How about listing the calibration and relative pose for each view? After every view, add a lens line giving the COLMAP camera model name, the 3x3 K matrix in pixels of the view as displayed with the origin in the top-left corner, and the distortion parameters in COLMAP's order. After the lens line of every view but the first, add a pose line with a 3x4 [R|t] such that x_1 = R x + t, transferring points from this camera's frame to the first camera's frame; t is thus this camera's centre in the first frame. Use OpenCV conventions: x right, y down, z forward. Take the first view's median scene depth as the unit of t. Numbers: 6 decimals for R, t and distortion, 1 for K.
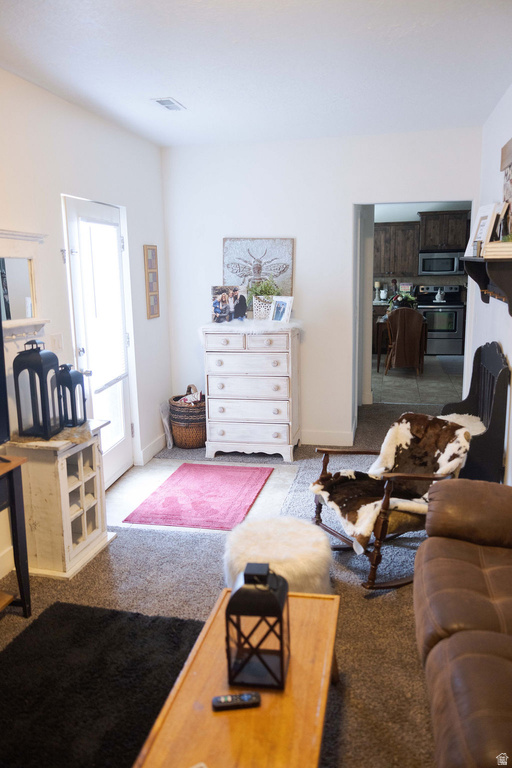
lens RADIAL K [[621.2, 0, 257.9], [0, 621.2, 397.3], [0, 0, 1]] dist [0.003786, -0.001073]
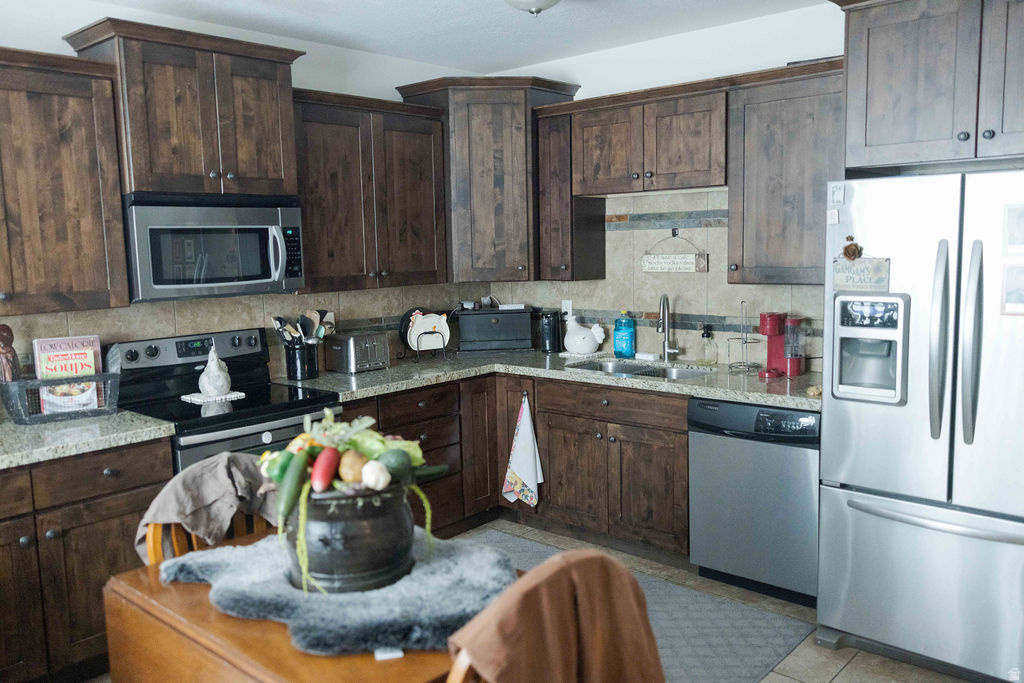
lens RADIAL K [[828.2, 0, 512.0], [0, 828.2, 341.5], [0, 0, 1]] dist [0.003786, -0.001073]
pose [[0.508236, -0.100850, 0.855292, 0.069176], [0.181486, 0.983360, 0.008107, -0.161419], [-0.841878, 0.151103, 0.518082, 0.738015]]
